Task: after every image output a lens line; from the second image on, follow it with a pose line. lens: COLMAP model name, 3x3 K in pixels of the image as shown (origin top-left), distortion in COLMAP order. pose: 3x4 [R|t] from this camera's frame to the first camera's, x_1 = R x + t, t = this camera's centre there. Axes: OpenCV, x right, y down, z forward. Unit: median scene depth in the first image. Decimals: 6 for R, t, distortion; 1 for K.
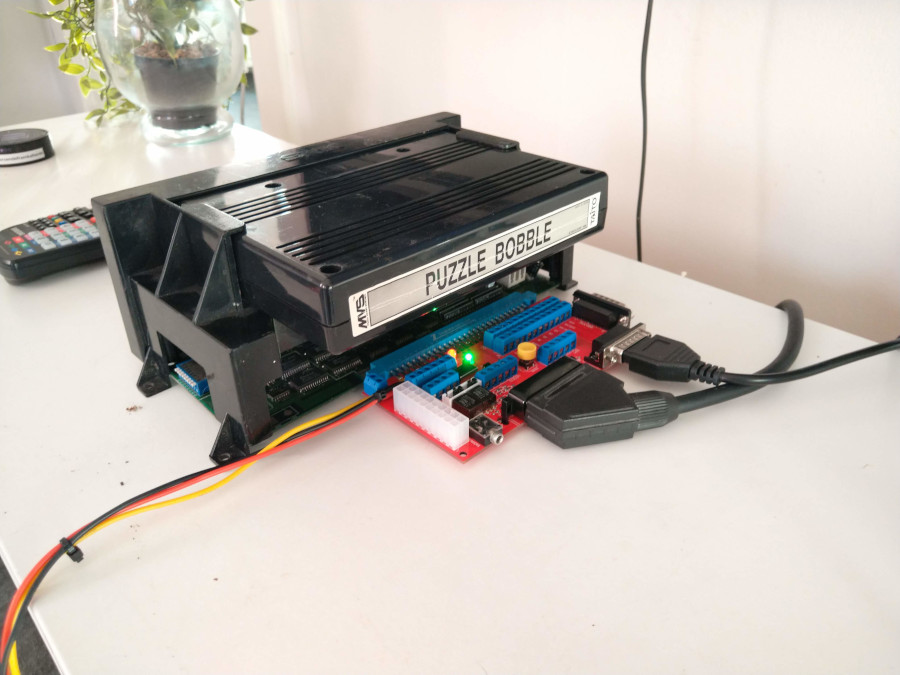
lens RADIAL K [[682.0, 0, 450.0], [0, 682.0, 337.5], [0, 0, 1]] dist [0.057799, -0.126908]
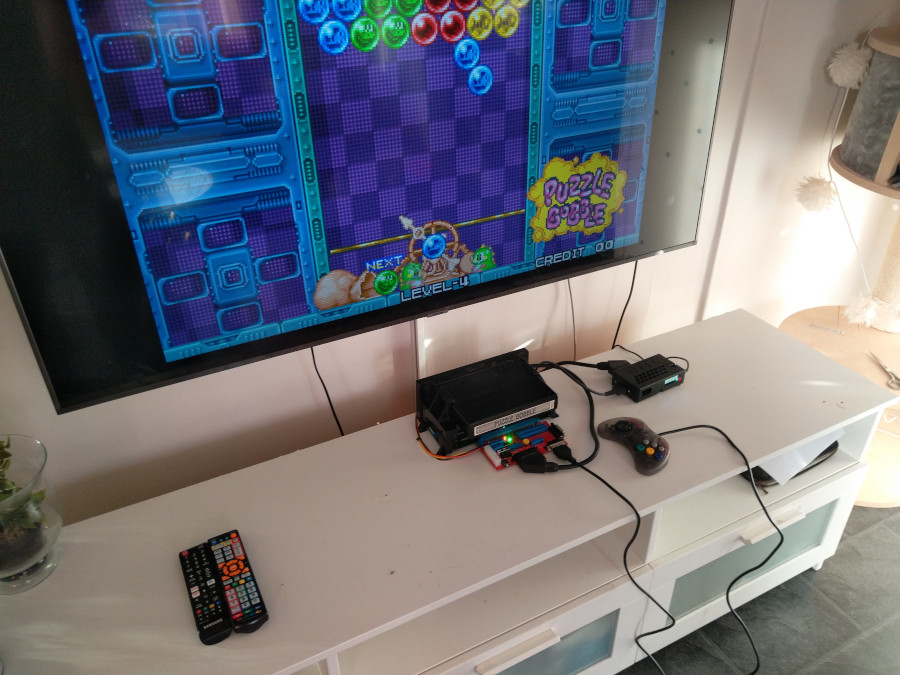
lens RADIAL K [[682.0, 0, 450.0], [0, 682.0, 337.5], [0, 0, 1]] dist [0.057799, -0.126908]
pose [[0.957016, 0.164944, -0.238565, 0.519358], [-0.156965, 0.986224, 0.052203, -0.667007], [0.243889, -0.012513, 0.969723, -2.616936]]
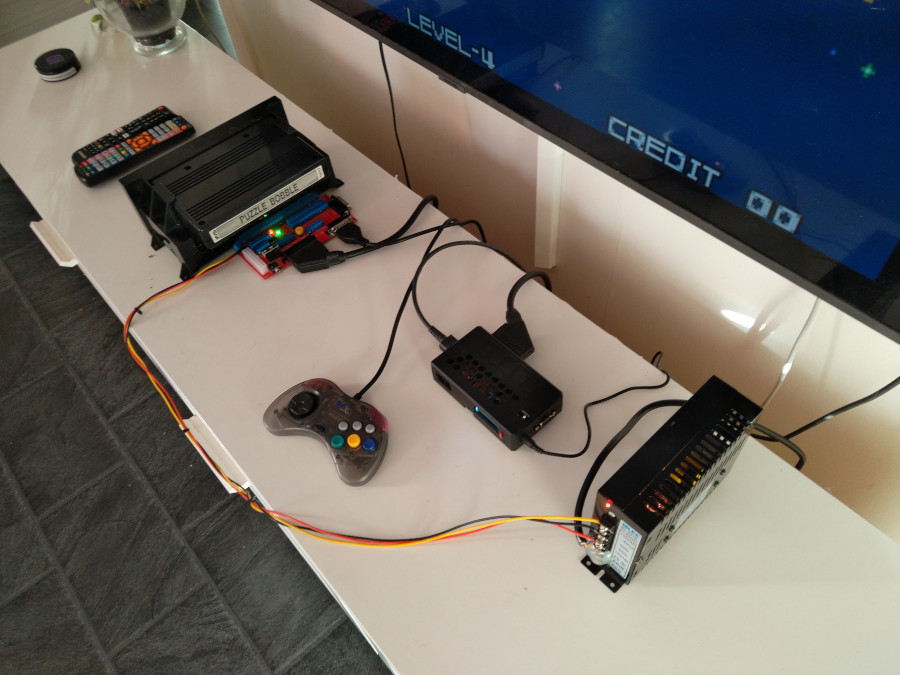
lens RADIAL K [[682.0, 0, 450.0], [0, 682.0, 337.5], [0, 0, 1]] dist [0.057799, -0.126908]
pose [[0.997442, -0.008113, -0.071014, 0.905636], [0.034882, 0.922440, 0.384562, -0.609238], [0.062386, -0.386055, 0.920364, -1.536805]]
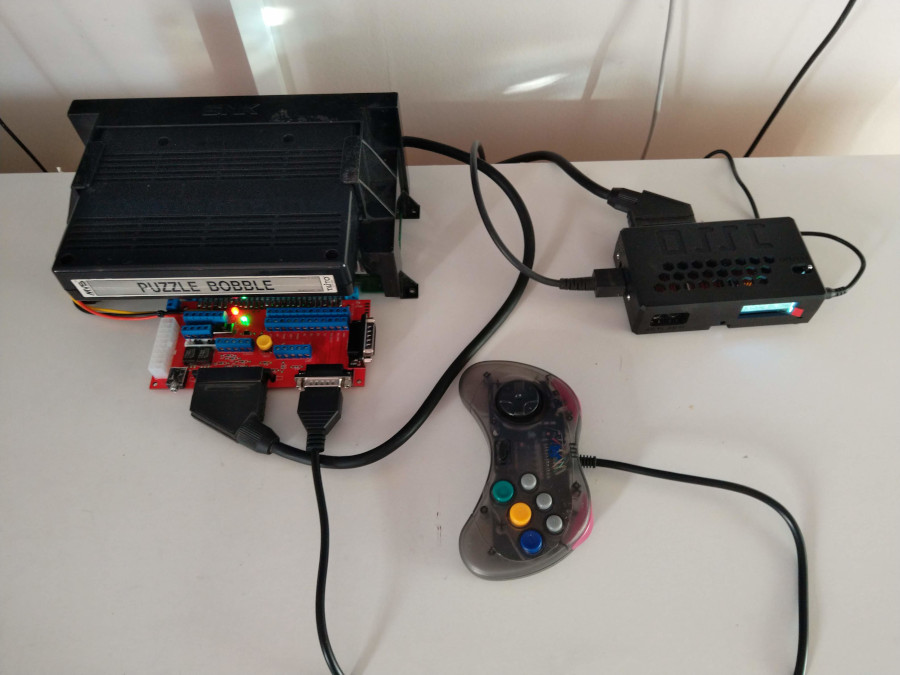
lens RADIAL K [[682.0, 0, 450.0], [0, 682.0, 337.5], [0, 0, 1]] dist [0.057799, -0.126908]
pose [[0.728823, 0.581931, -0.360794, 0.919261], [-0.345908, 0.767682, 0.539455, -0.897889], [0.590901, -0.268366, 0.760799, 0.217088]]
